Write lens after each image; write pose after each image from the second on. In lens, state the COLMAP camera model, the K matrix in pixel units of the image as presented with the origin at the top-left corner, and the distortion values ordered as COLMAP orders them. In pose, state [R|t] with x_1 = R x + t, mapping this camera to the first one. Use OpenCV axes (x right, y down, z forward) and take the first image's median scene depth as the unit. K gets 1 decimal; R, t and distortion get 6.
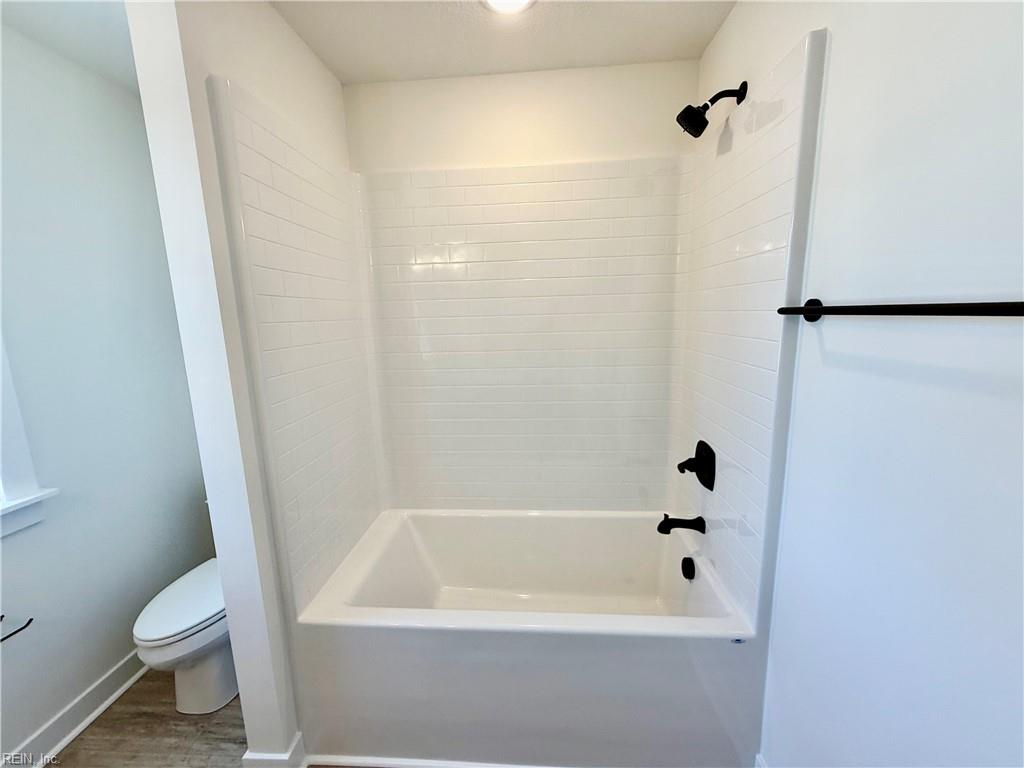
lens RADIAL K [[411.1, 0, 508.8], [0, 411.1, 386.4], [0, 0, 1]] dist [0.002428, 0.000345]
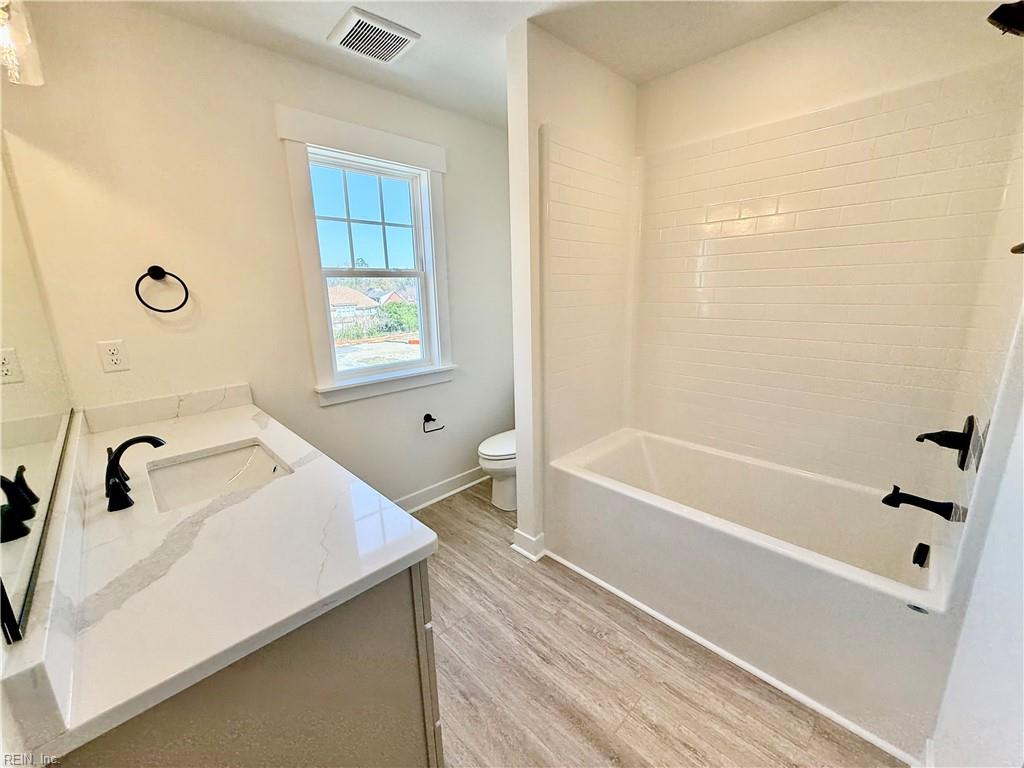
lens RADIAL K [[411.1, 0, 515.8], [0, 411.1, 384.8], [0, 0, 1]] dist [0.002428, 0.000345]
pose [[0.754465, 0.158351, -0.636951, 0.307392], [-0.110605, 0.987255, 0.114429, 0.081541], [0.646953, -0.015883, 0.762364, -0.256996]]
